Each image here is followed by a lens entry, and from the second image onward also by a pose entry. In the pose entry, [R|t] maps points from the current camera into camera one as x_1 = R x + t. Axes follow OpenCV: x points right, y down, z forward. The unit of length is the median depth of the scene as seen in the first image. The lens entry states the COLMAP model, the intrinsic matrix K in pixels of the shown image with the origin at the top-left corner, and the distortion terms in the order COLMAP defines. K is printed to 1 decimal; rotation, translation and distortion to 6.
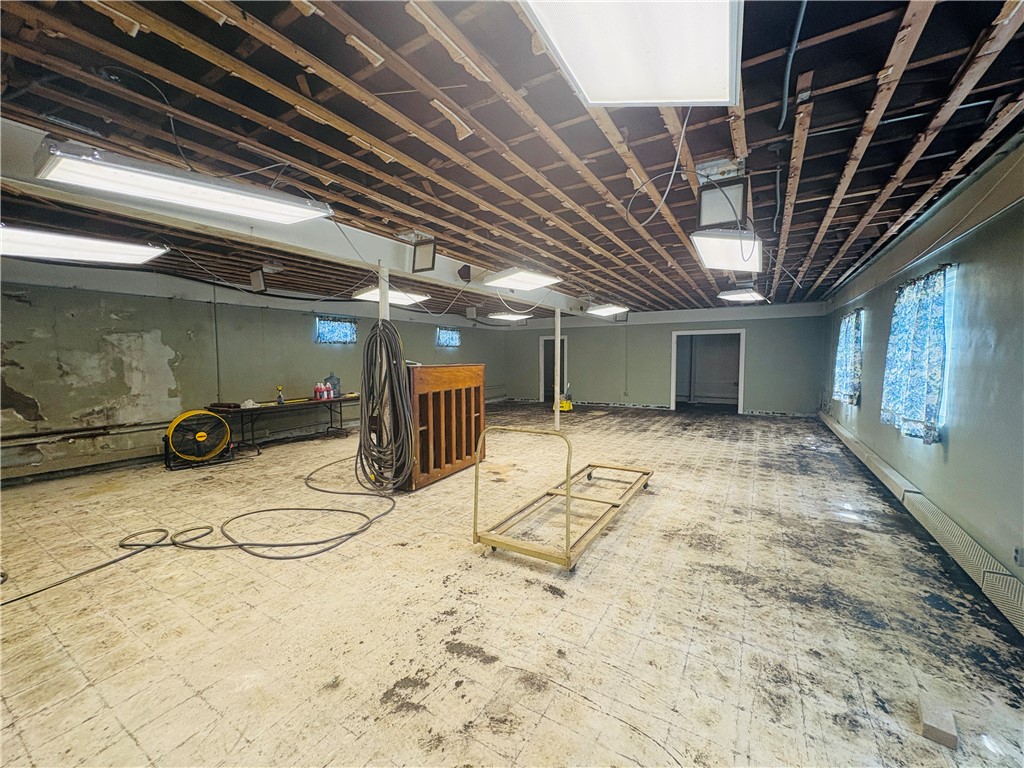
lens RADIAL K [[407.9, 0, 505.7], [0, 407.9, 386.7], [0, 0, 1]] dist [0.003907, 0.000344]
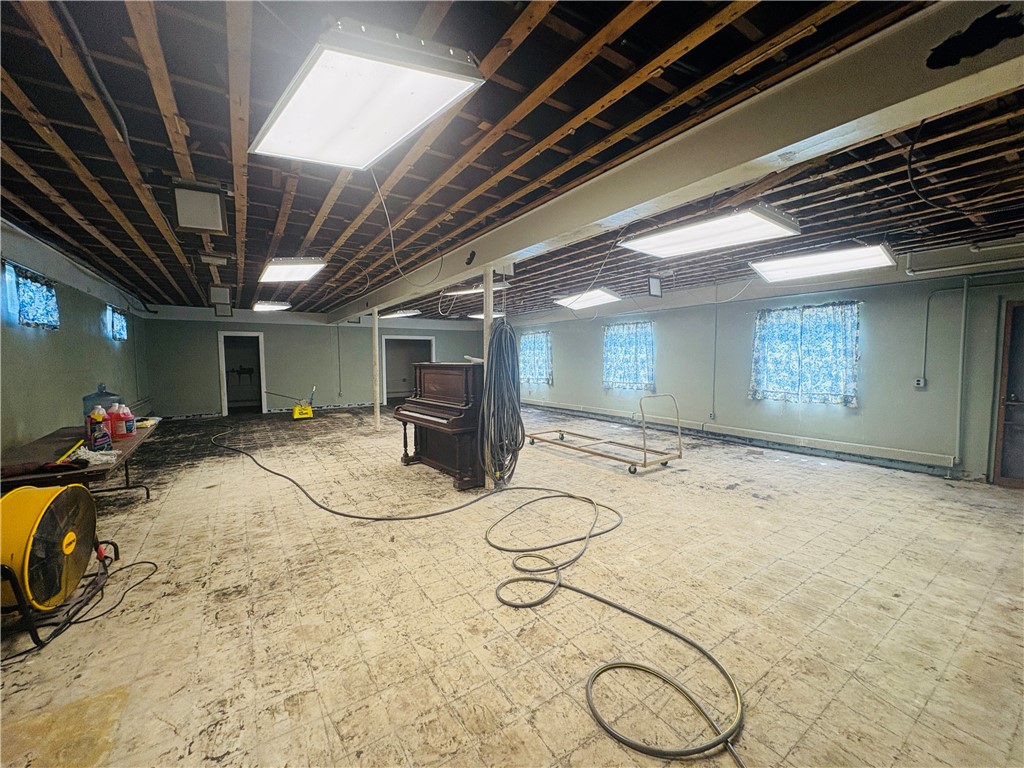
lens RADIAL K [[407.9, 0, 505.7], [0, 407.9, 383.0], [0, 0, 1]] dist [0.003907, 0.000344]
pose [[0.415059, -0.053240, 0.908235, -1.529735], [0.064731, 0.997484, 0.028890, -0.042530], [-0.907489, 0.046800, 0.417461, 0.676637]]
